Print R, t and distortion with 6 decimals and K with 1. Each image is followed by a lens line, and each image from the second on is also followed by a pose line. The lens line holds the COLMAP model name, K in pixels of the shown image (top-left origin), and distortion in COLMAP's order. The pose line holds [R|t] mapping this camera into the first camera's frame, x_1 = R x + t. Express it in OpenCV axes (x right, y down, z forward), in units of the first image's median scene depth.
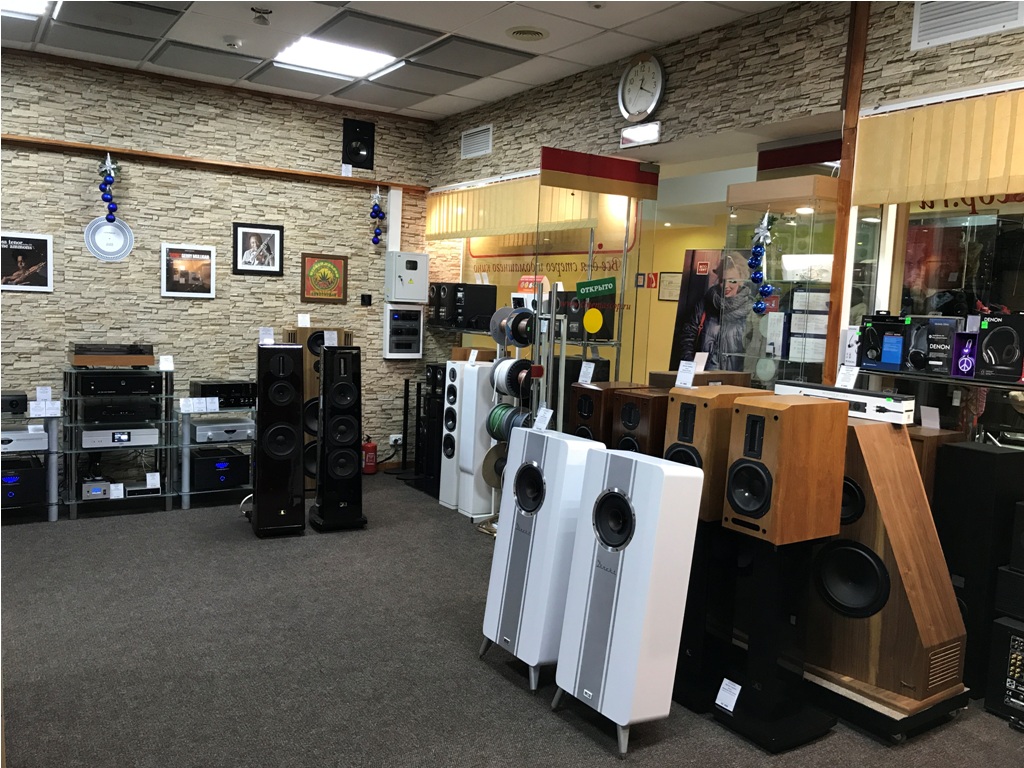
lens RADIAL K [[839.9, 0, 514.8], [0, 839.9, 384.1], [0, 0, 1]] dist [0.024828, -0.012562]
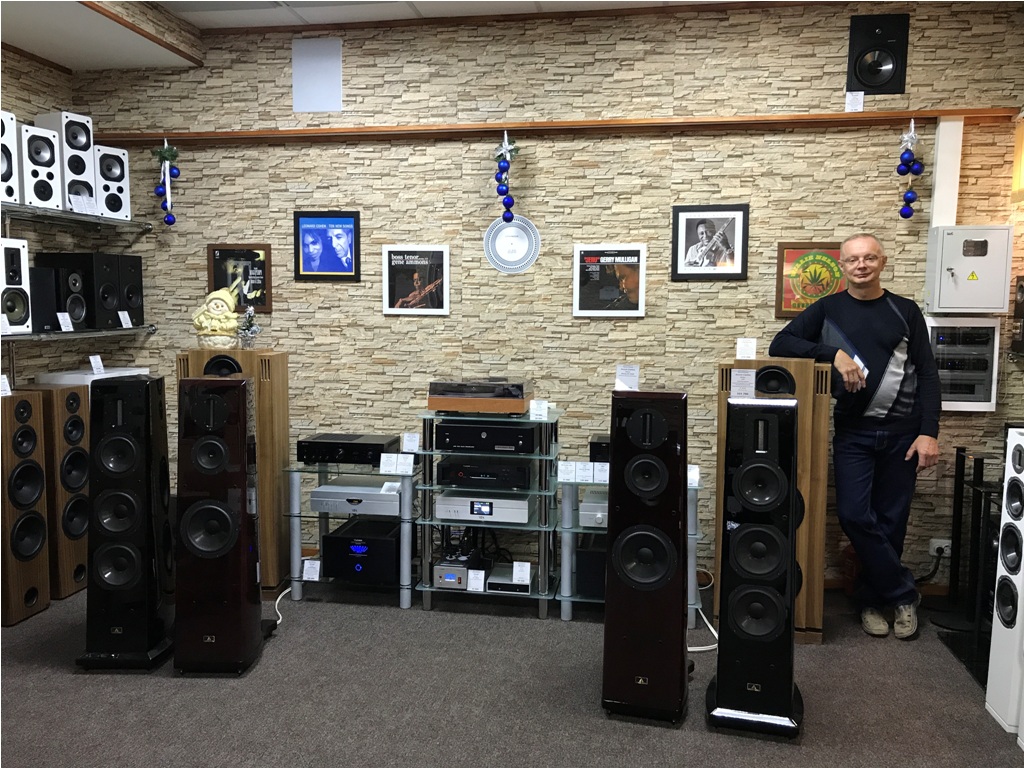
lens RADIAL K [[839.9, 0, 506.1], [0, 839.9, 383.2], [0, 0, 1]] dist [0.024828, -0.012562]
pose [[0.738100, 0.024170, -0.674258, 0.036350], [-0.041479, 0.999093, -0.009592, -0.036796], [0.673415, 0.035048, 0.738434, 0.428909]]
